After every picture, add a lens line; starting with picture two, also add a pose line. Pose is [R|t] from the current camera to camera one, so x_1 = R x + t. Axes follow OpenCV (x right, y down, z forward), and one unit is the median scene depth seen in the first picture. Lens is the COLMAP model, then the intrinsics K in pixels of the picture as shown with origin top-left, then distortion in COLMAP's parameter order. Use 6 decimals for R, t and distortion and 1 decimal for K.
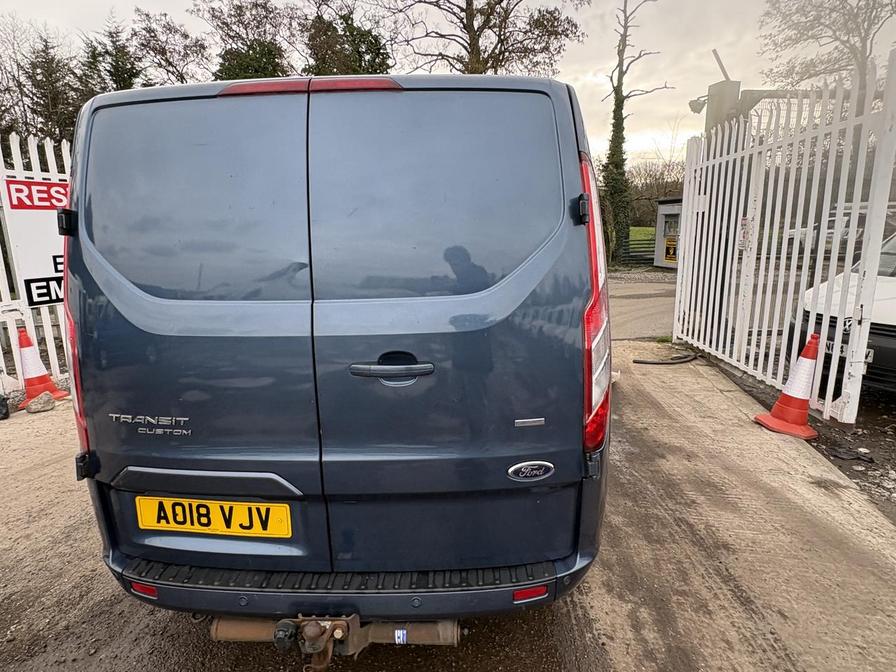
lens RADIAL K [[502.6, 0, 448.9], [0, 502.6, 332.2], [0, 0, 1]] dist [-0.001057, 0.001689]
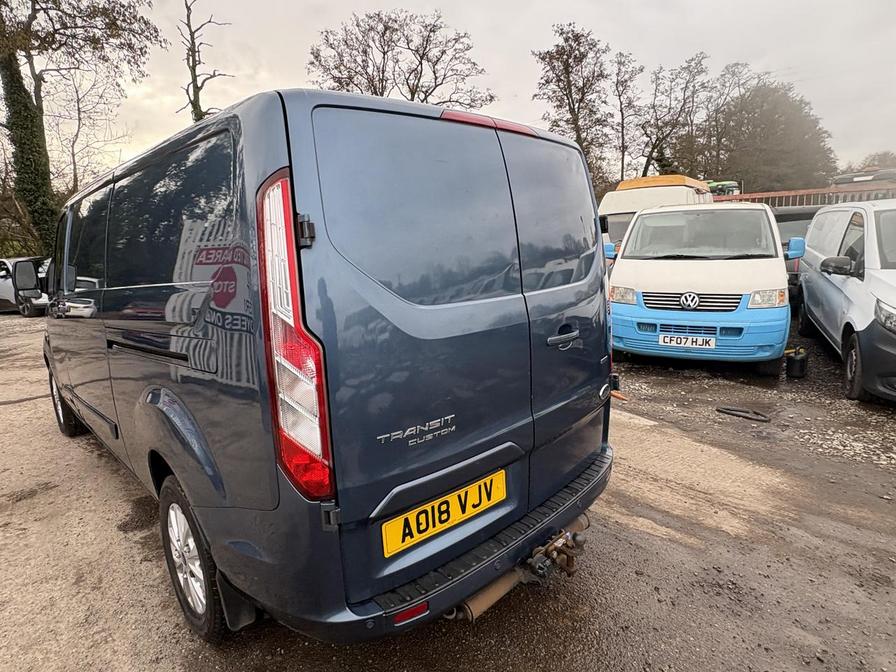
lens RADIAL K [[500.6, 0, 448.2], [0, 500.6, 332.6], [0, 0, 1]] dist [-0.001393, -0.001331]
pose [[0.679331, -0.139579, 0.720435, -0.370141], [0.162923, 0.985930, 0.037389, -0.012140], [-0.715517, 0.091976, 0.692514, 0.076420]]
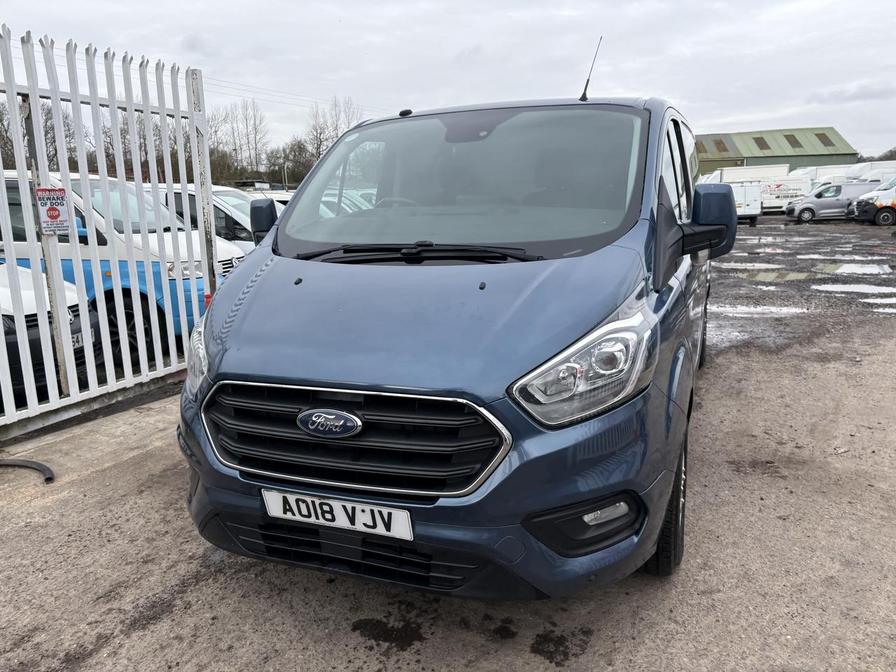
lens RADIAL K [[672.3, 0, 456.4], [0, 672.3, 341.5], [0, 0, 1]] dist [0.039608, -0.005318]
pose [[-0.946095, -0.019138, 0.323325, -0.228955], [0.108570, 0.921760, 0.372252, -0.300092], [-0.305152, 0.387289, -0.869994, 1.612276]]
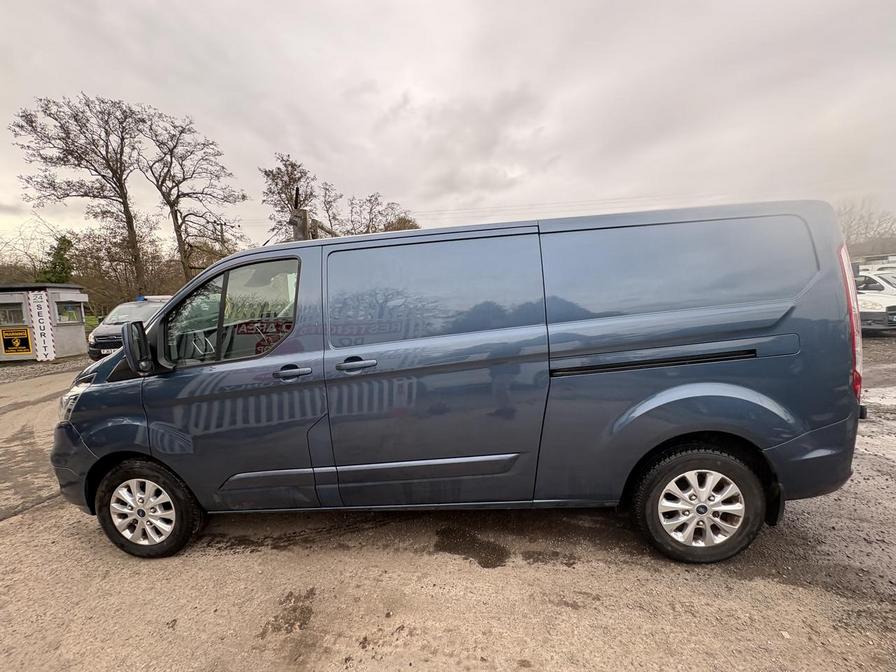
lens RADIAL K [[355.5, 0, 447.9], [0, 355.5, 335.0], [0, 0, 1]] dist [-0.000161, 0.000511]
pose [[0.043483, -0.088492, 0.995127, -0.623407], [0.240035, 0.967818, 0.075575, -0.129612], [-0.969790, 0.235579, 0.063325, 0.697620]]
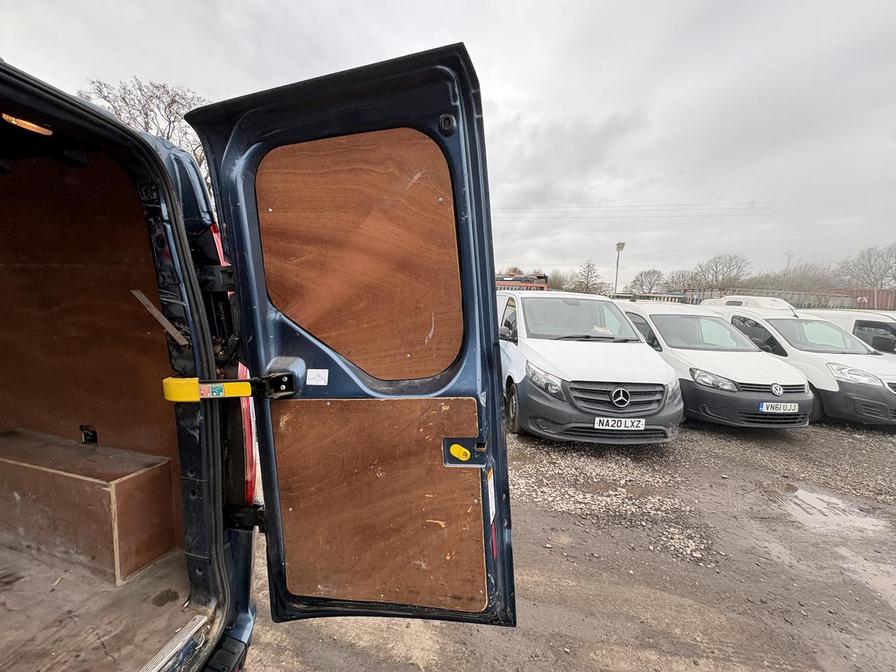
lens RADIAL K [[355.5, 0, 447.9], [0, 355.5, 335.0], [0, 0, 1]] dist [-0.000161, 0.000511]
pose [[0.224920, -0.059269, 0.972573, -0.103778], [0.133496, 0.990610, 0.029495, -0.025783], [-0.965189, 0.123201, 0.230720, 0.116626]]
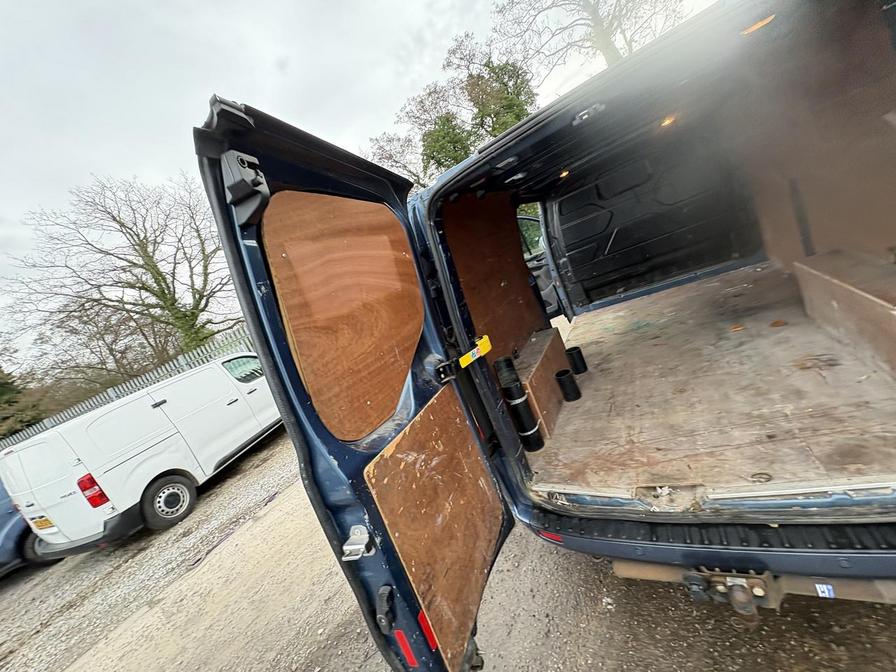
lens RADIAL K [[355.5, 0, 447.9], [0, 355.5, 335.0], [0, 0, 1]] dist [-0.000161, 0.000511]
pose [[0.837086, -0.250721, -0.486237, -0.075852], [0.303884, 0.952165, 0.032184, -0.034487], [0.454909, -0.174700, 0.873234, 0.045950]]
